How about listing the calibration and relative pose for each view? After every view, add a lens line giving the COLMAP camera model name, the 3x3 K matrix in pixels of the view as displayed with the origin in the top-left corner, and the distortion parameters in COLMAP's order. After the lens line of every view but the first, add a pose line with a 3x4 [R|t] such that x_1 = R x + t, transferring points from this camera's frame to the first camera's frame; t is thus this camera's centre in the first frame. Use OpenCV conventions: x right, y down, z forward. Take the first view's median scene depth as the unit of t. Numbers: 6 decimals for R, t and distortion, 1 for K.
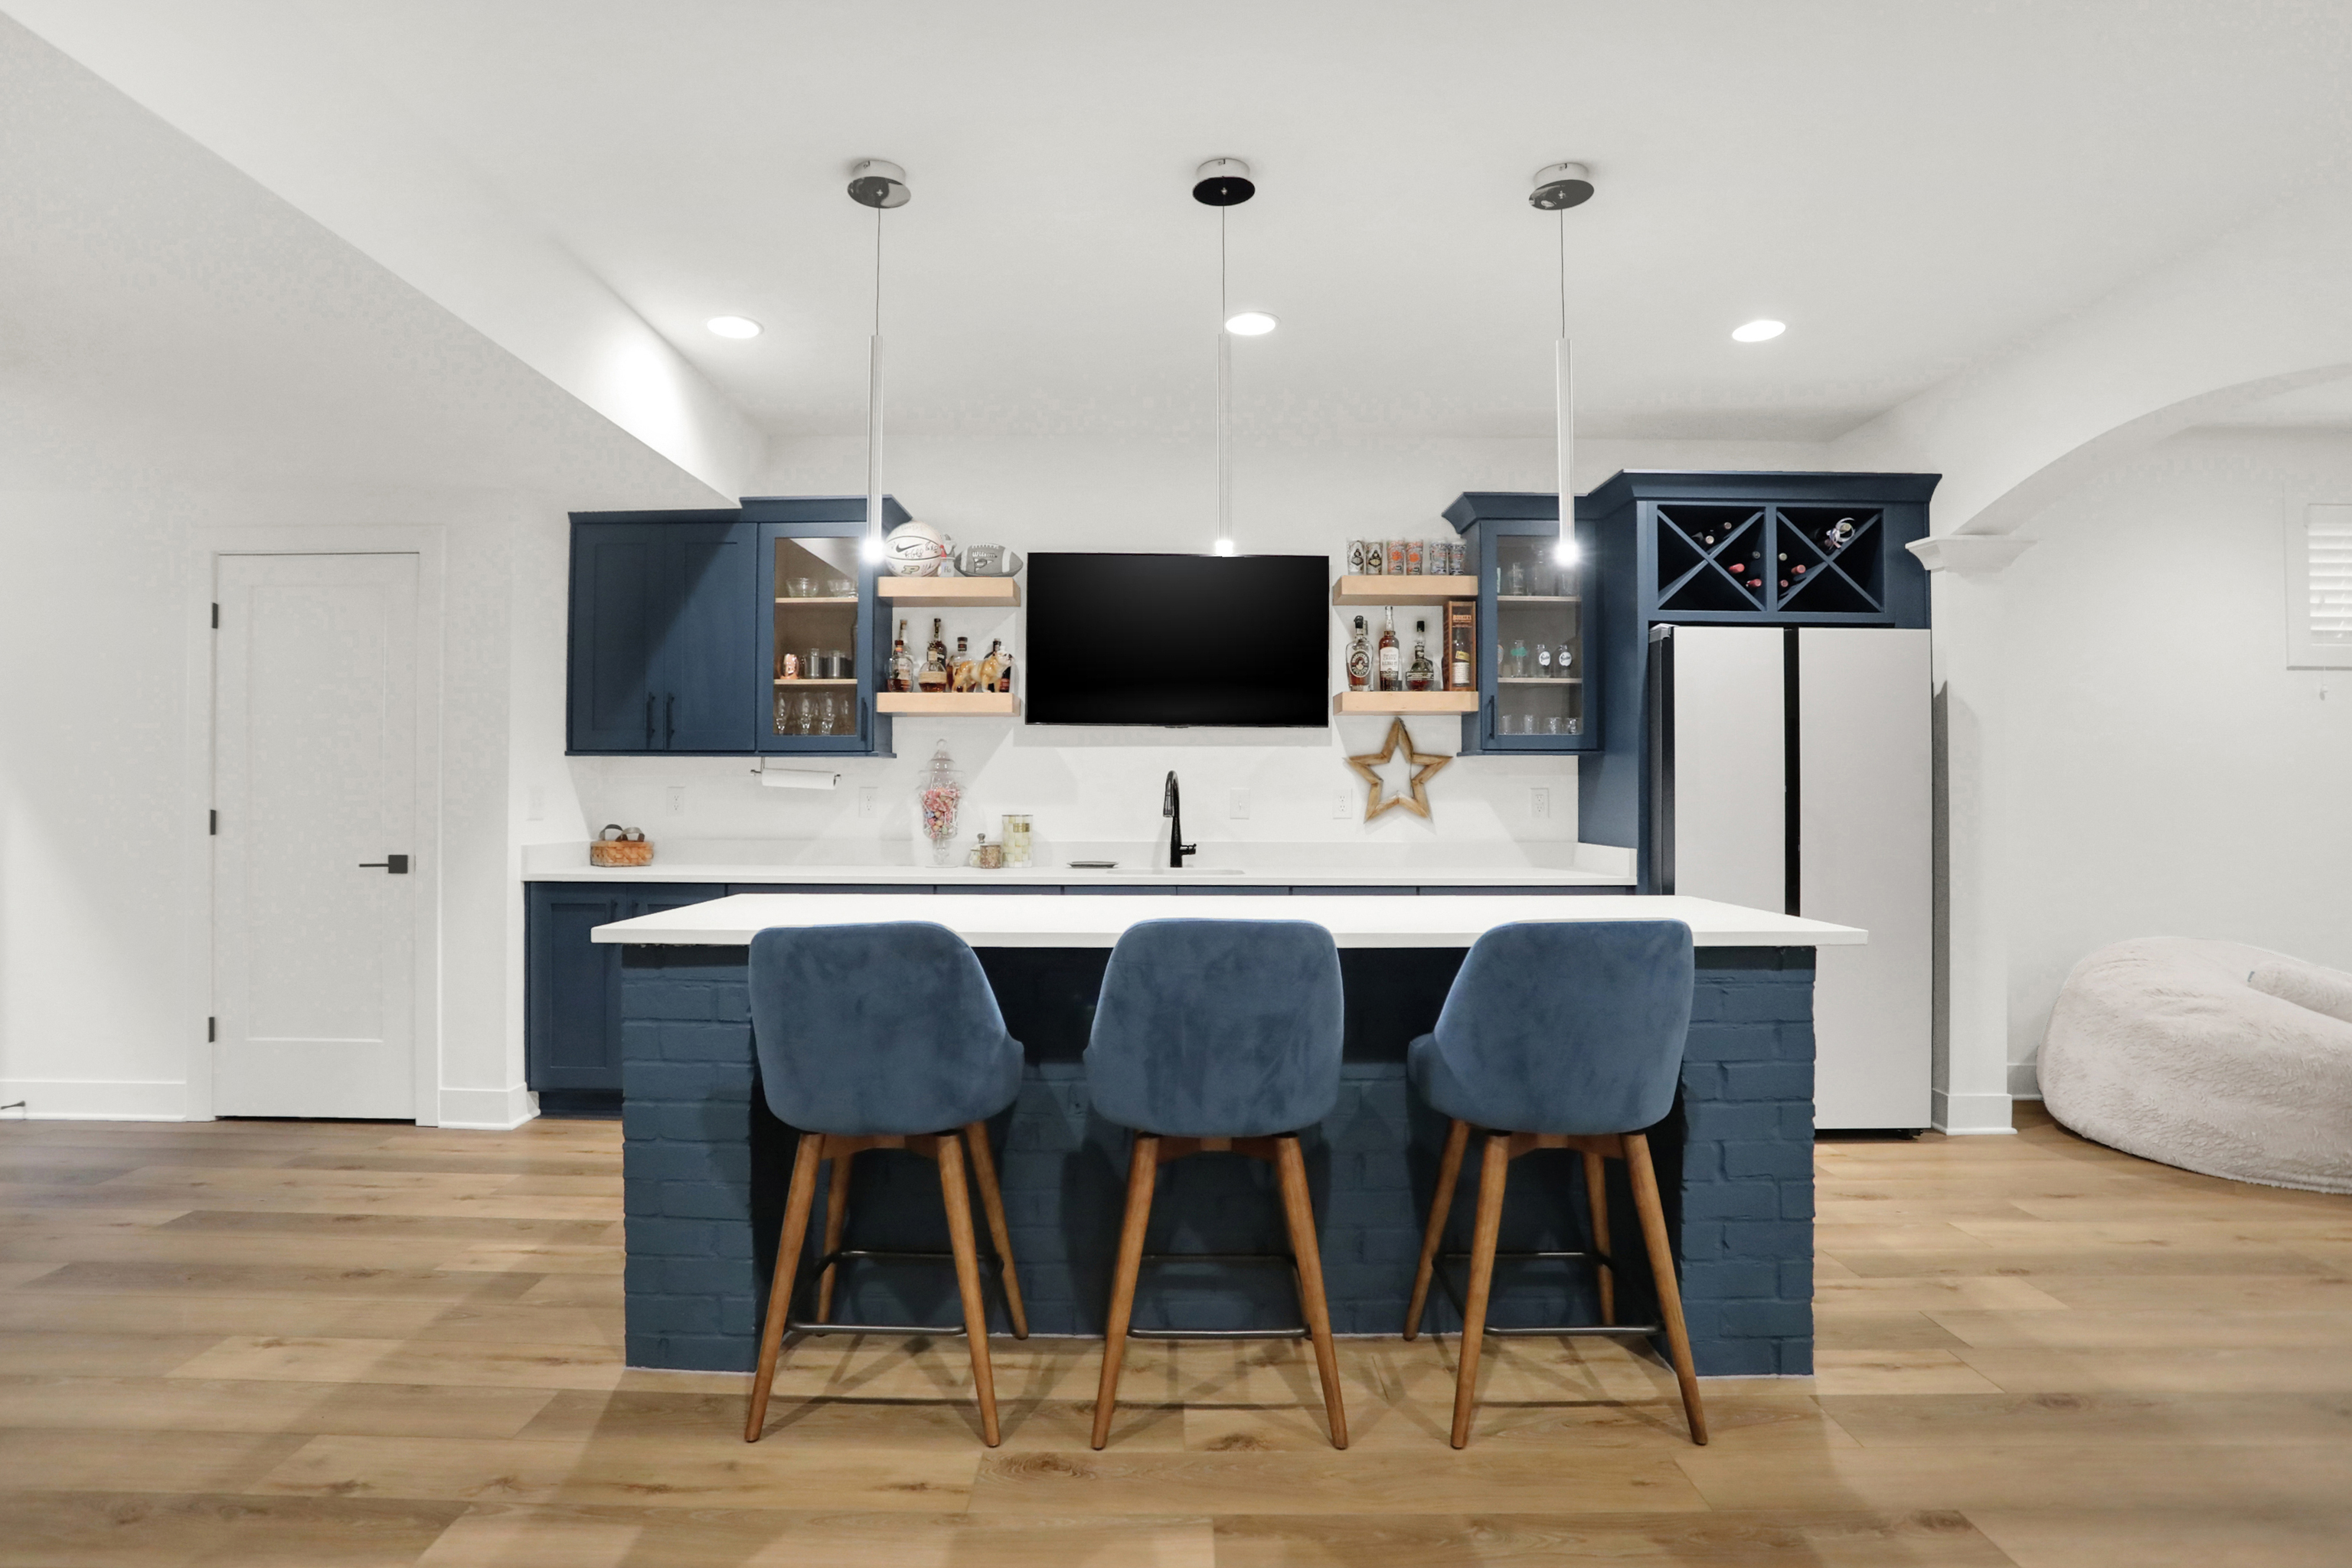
lens RADIAL K [[1180.7, 0, 1176.4], [0, 1180.7, 790.1], [0, 0, 1]] dist [-0.068026, 0.028493]
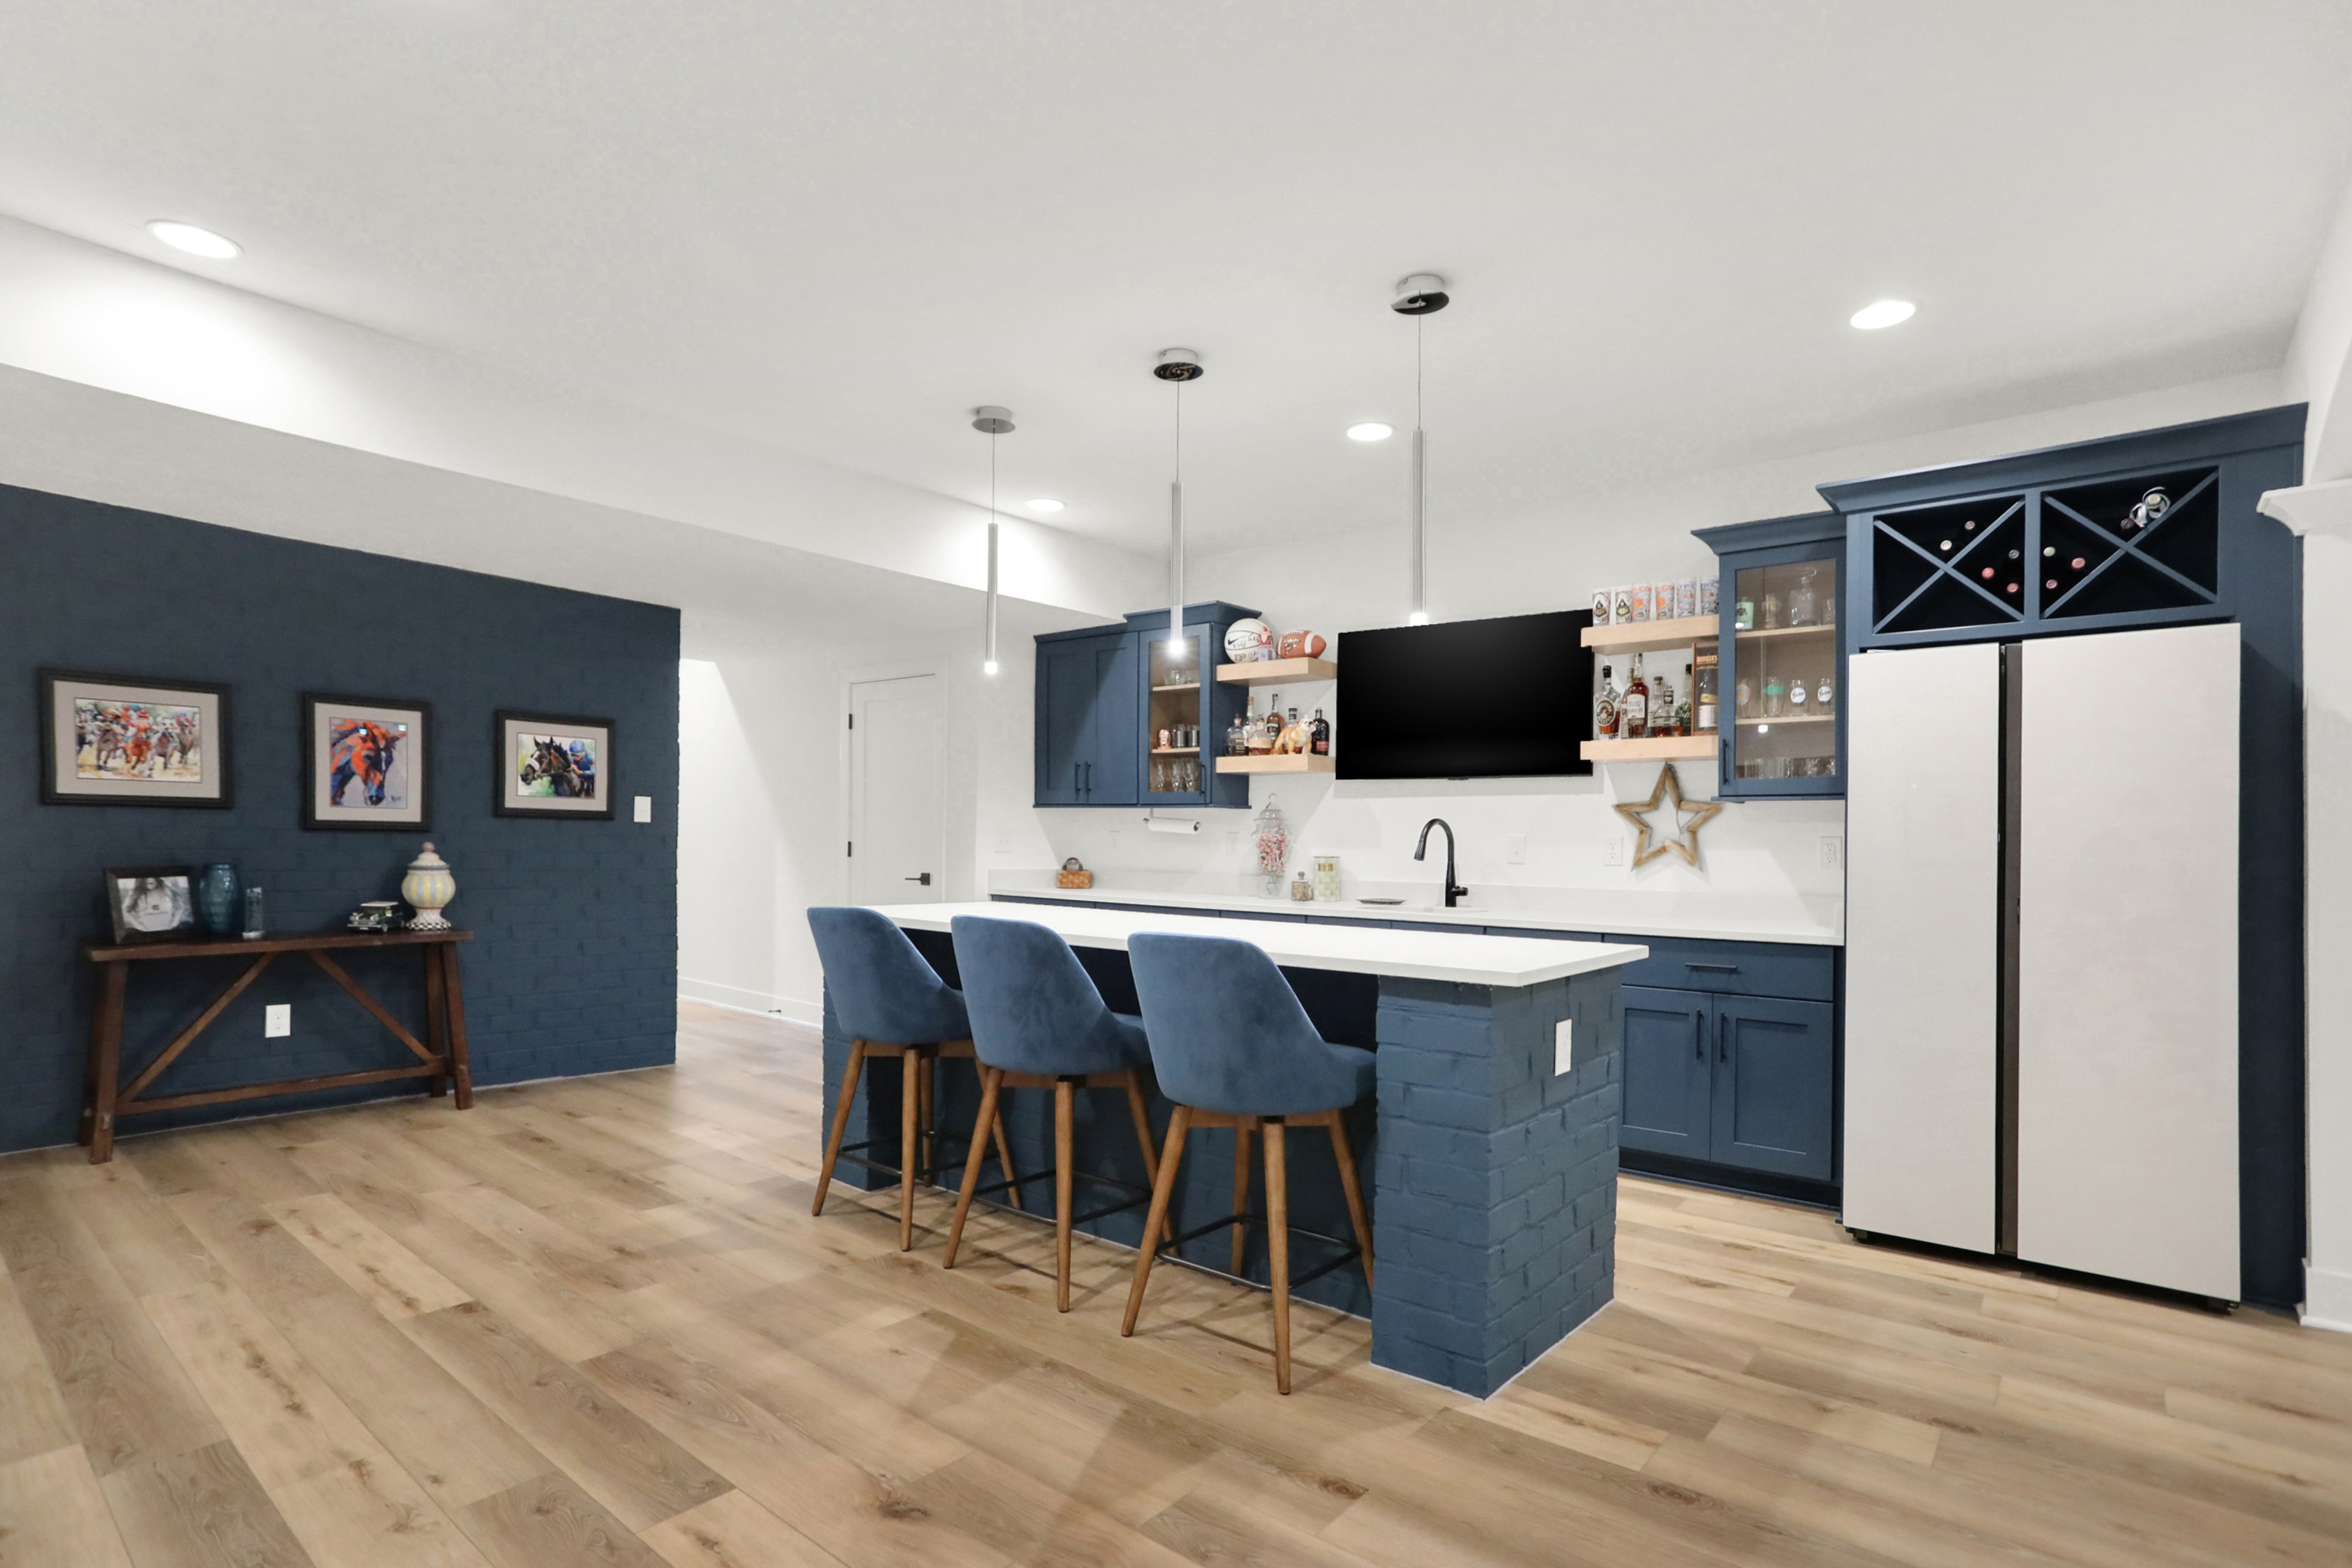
lens RADIAL K [[1180.7, 0, 1189.5], [0, 1180.7, 799.7], [0, 0, 1]] dist [-0.068026, 0.028493]
pose [[0.774945, -0.012549, -0.631904, 0.560656], [-0.009545, 0.999456, -0.031553, 0.002760], [0.631956, 0.030484, 0.774404, 0.004149]]
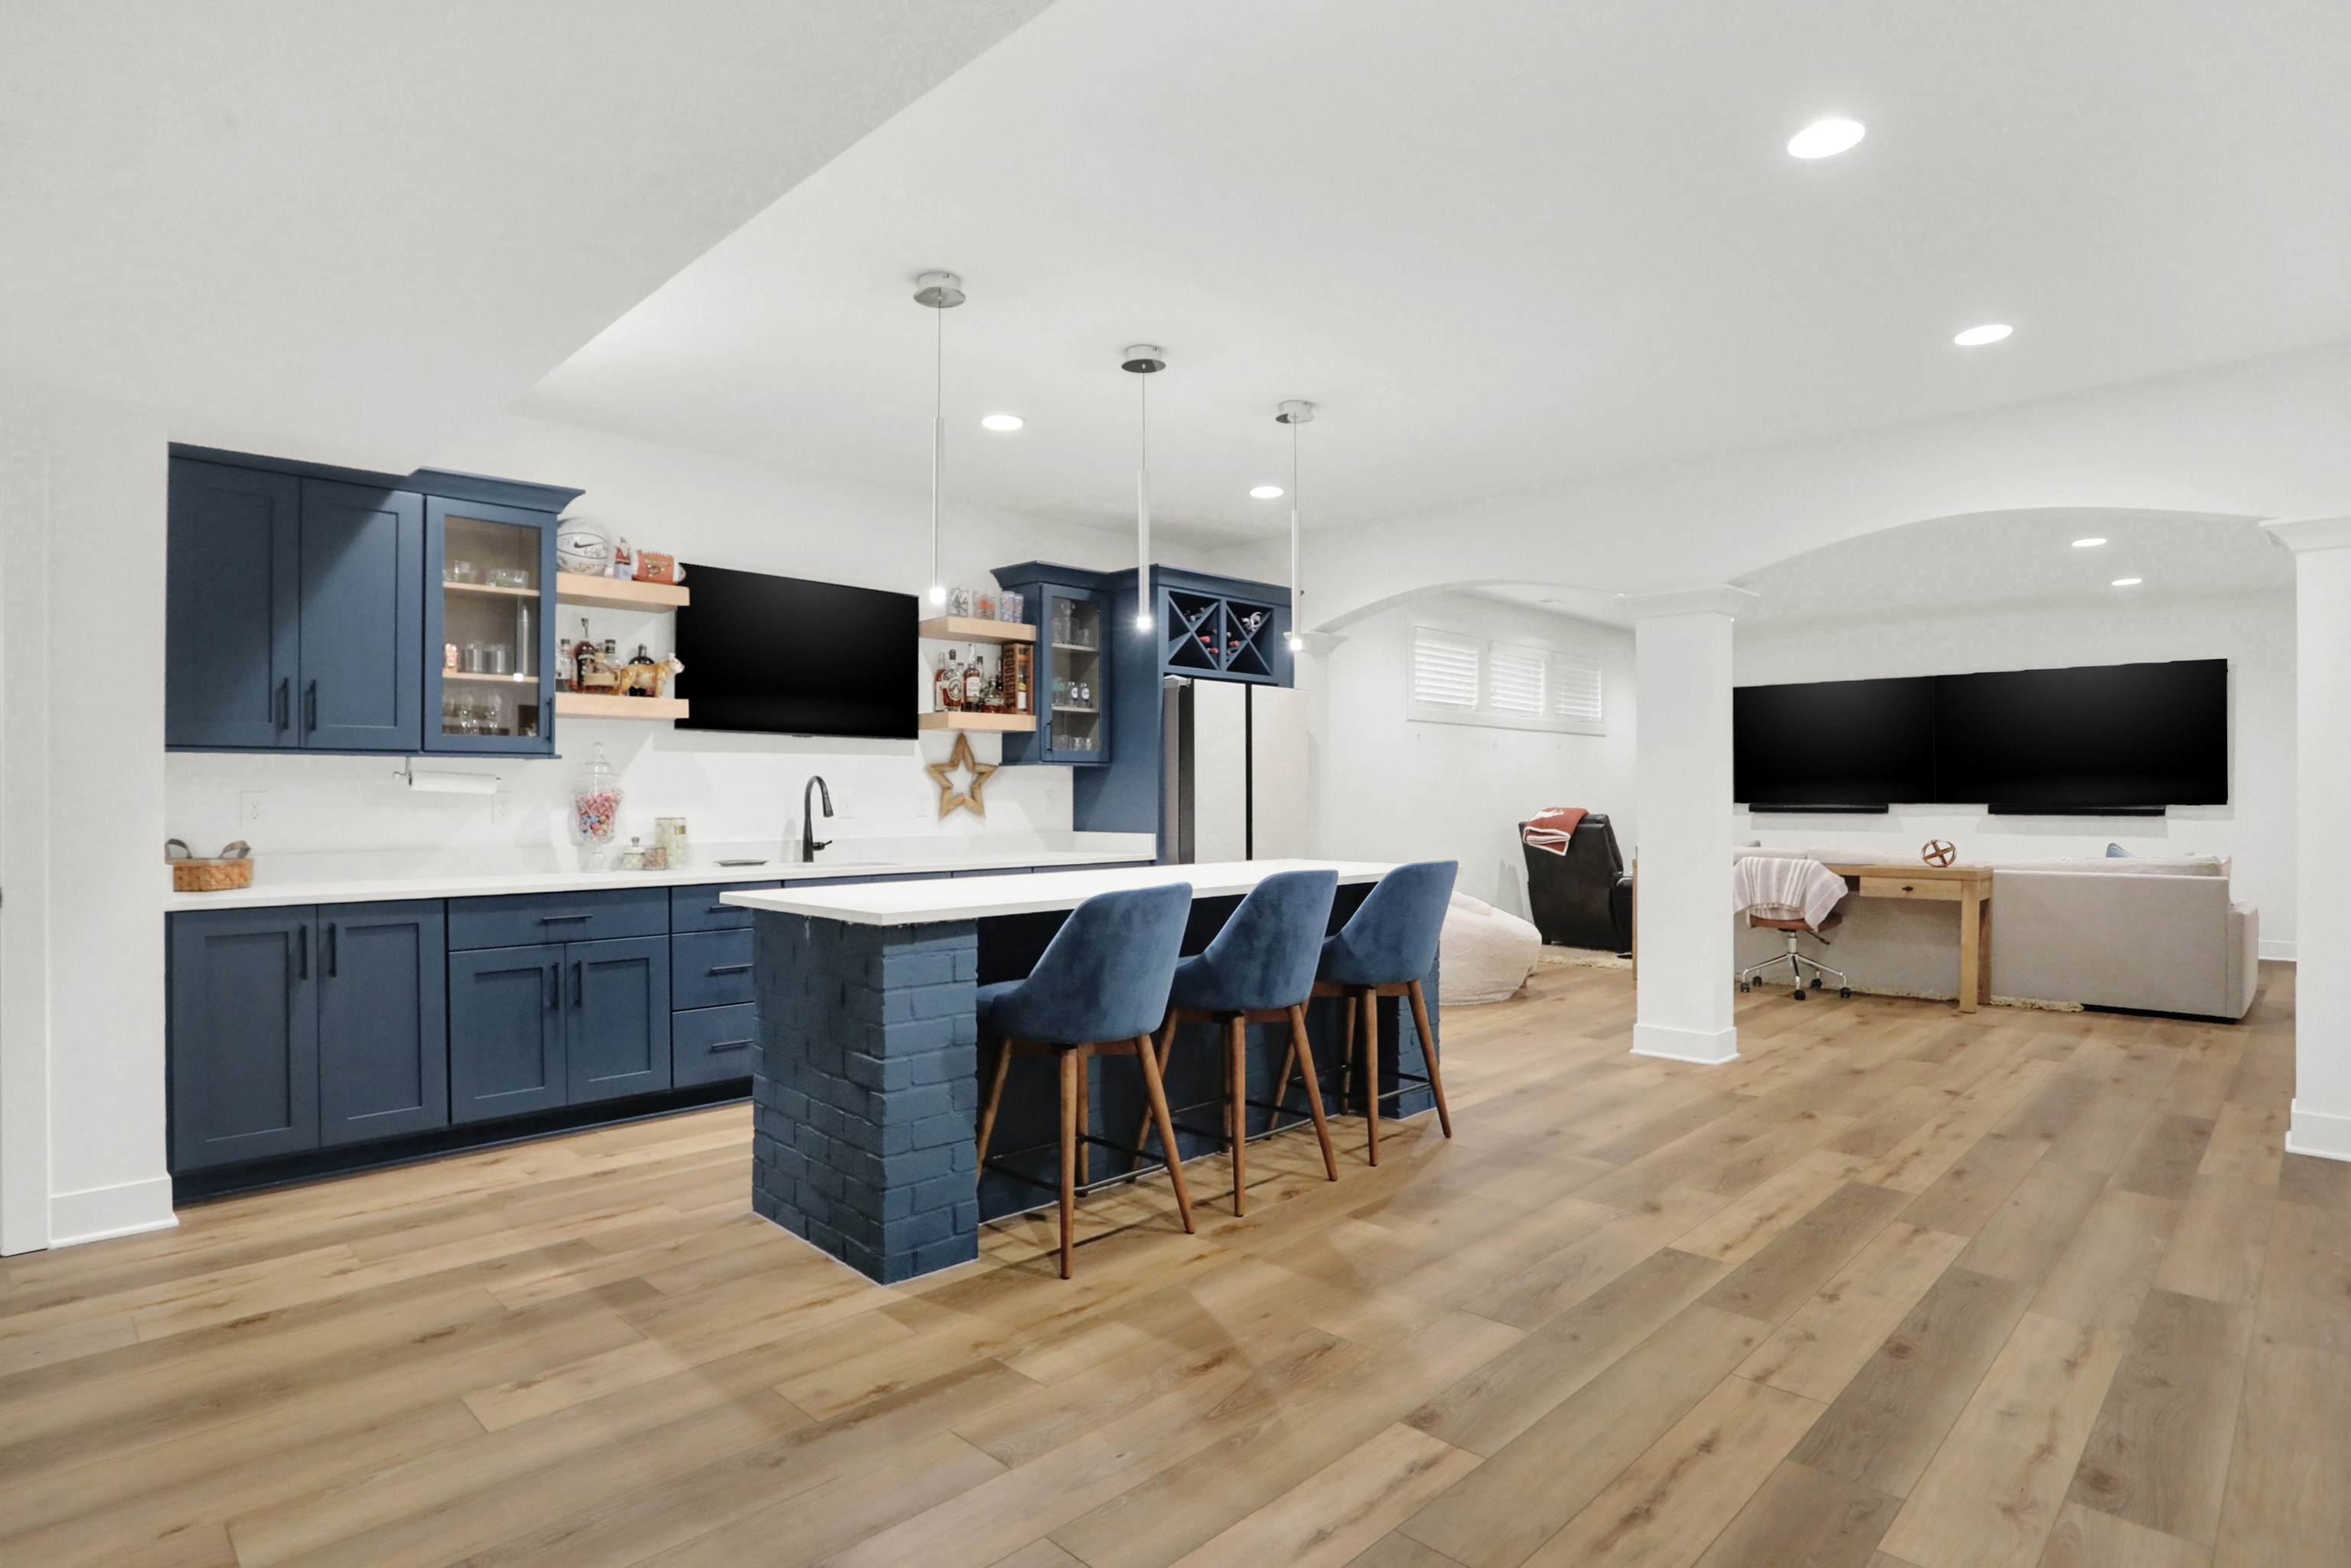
lens RADIAL K [[1180.1, 0, 1155.5], [0, 1180.1, 791.7], [0, 0, 1]] dist [-0.068026, 0.028493]
pose [[0.719273, -0.003004, 0.694721, -0.601387], [0.001732, 0.999995, 0.002530, -0.003524], [-0.694725, -0.000617, 0.719275, -0.026199]]
